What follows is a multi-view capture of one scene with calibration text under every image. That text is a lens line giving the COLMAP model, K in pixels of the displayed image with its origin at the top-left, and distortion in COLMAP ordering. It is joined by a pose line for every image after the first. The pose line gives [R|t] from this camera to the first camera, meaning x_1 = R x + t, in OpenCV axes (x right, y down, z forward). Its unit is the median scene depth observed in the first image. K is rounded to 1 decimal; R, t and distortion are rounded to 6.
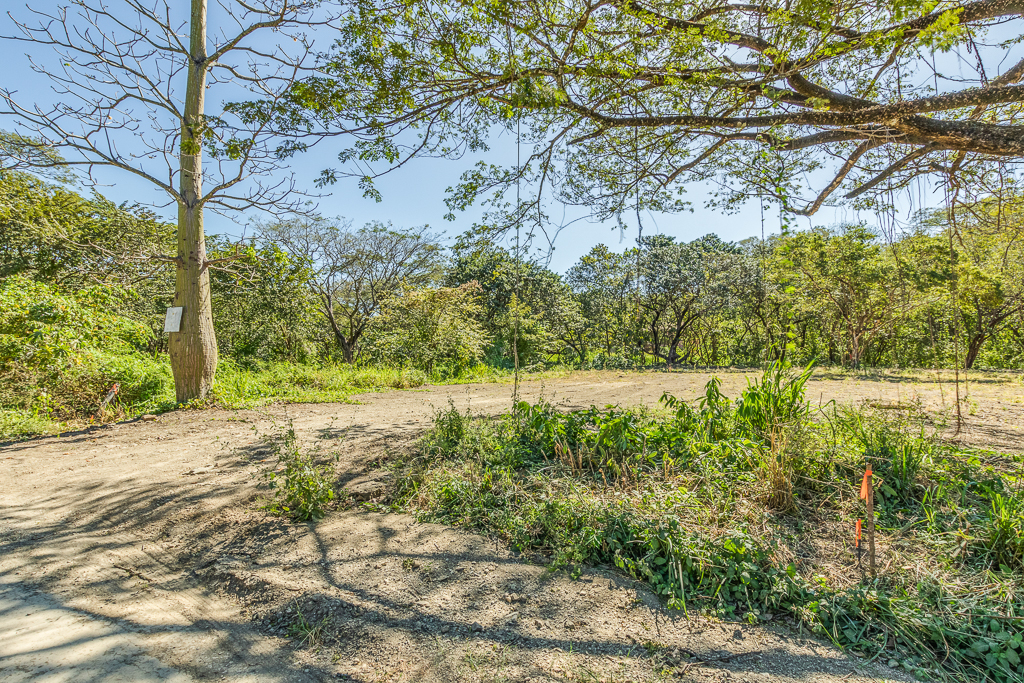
lens RADIAL K [[458.5, 0, 512.0], [0, 458.5, 341.5], [0, 0, 1]] dist [-0.000669, 0.000029]
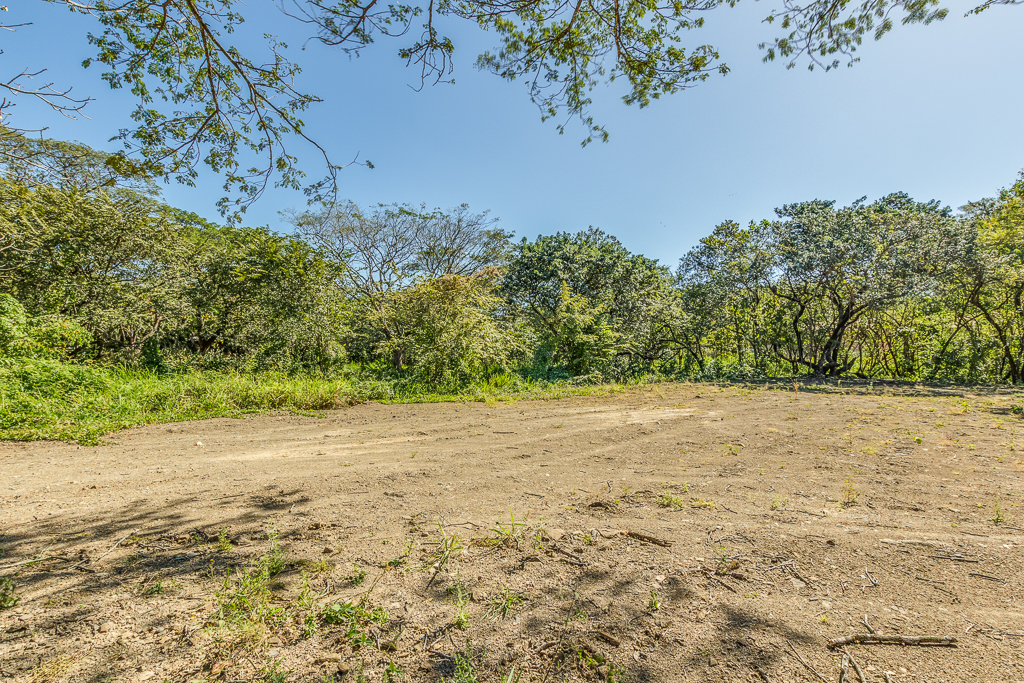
lens RADIAL K [[458.5, 0, 512.0], [0, 458.5, 341.5], [0, 0, 1]] dist [-0.000669, 0.000029]
pose [[0.947867, 0.002152, -0.318658, 0.155913], [-0.003482, 0.999987, -0.003604, -0.001066], [0.318646, 0.004526, 0.947863, 0.227425]]
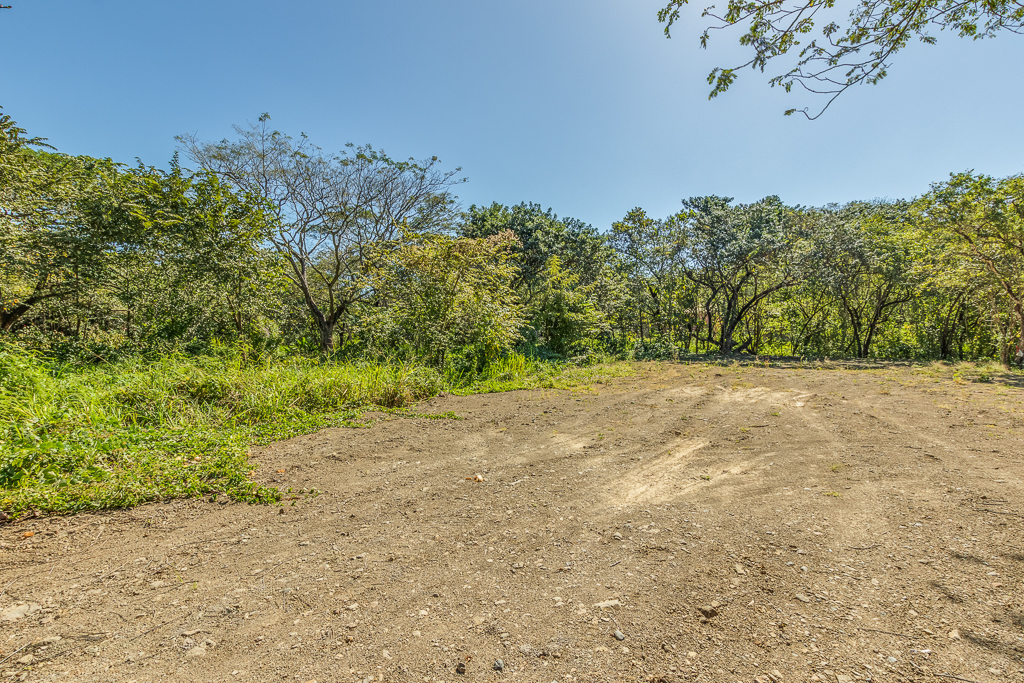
lens RADIAL K [[458.3, 0, 512.0], [0, 458.3, 341.5], [0, 0, 1]] dist [0.011714, 0.000015]
pose [[0.999873, 0.013068, 0.009077, -0.064703], [-0.013413, 0.999147, 0.039059, 0.002606], [-0.008559, -0.039176, 0.999196, 0.260958]]
